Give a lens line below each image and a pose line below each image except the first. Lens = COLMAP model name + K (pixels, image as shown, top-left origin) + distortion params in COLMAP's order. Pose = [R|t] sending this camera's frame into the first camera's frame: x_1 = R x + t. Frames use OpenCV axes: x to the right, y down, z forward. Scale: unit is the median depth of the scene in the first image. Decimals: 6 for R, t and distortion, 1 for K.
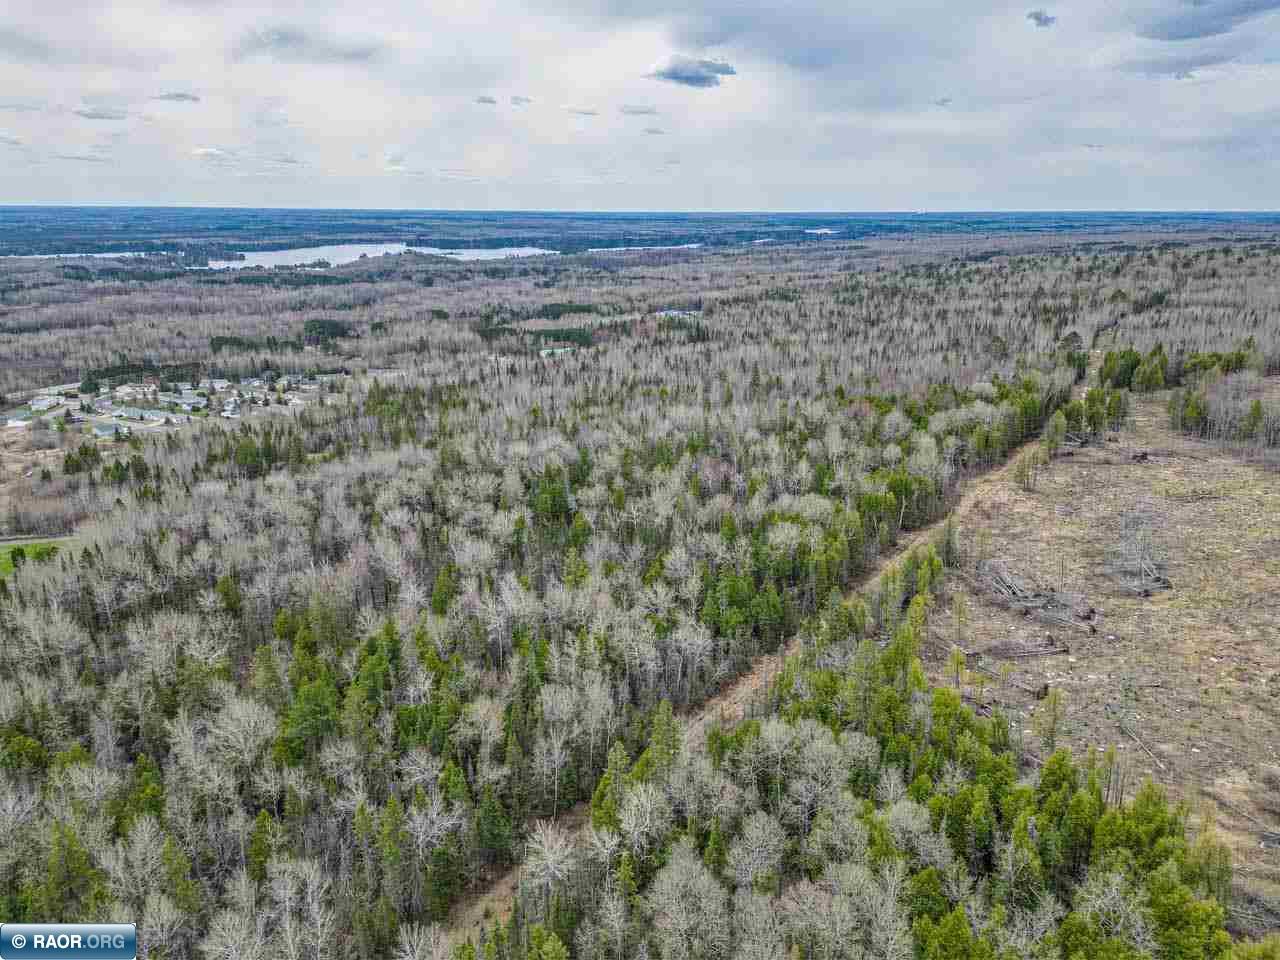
lens RADIAL K [[886.8, 0, 634.7], [0, 886.8, 476.9], [0, 0, 1]] dist [0.054164, -0.043683]
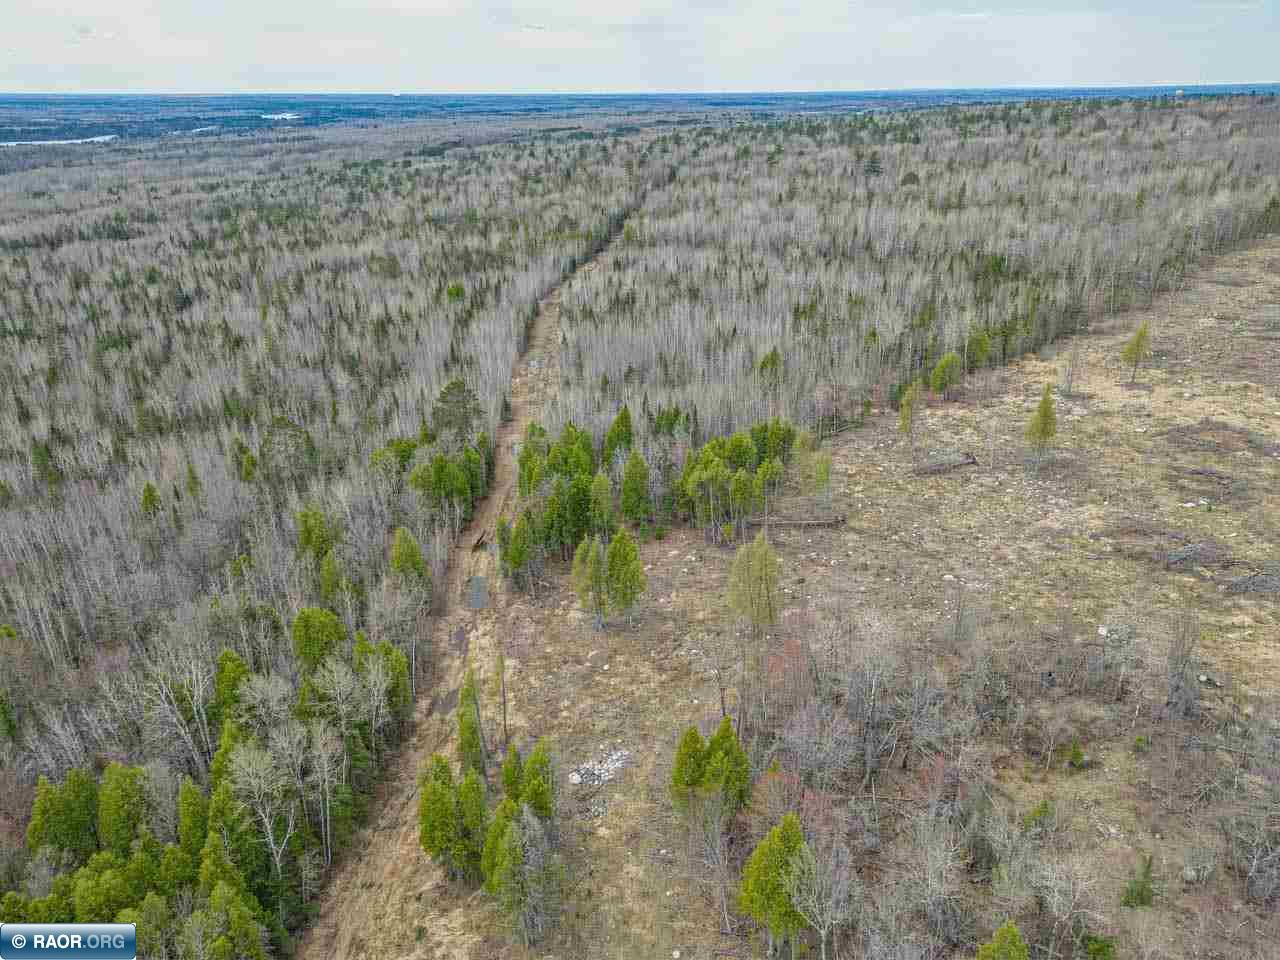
lens RADIAL K [[886.8, 0, 637.9], [0, 886.8, 482.4], [0, 0, 1]] dist [0.054164, -0.043683]
pose [[0.859502, -0.212076, 0.465058, 0.142135], [0.154495, 0.975094, 0.159131, -0.068518], [-0.487224, -0.064924, 0.870861, 0.229987]]
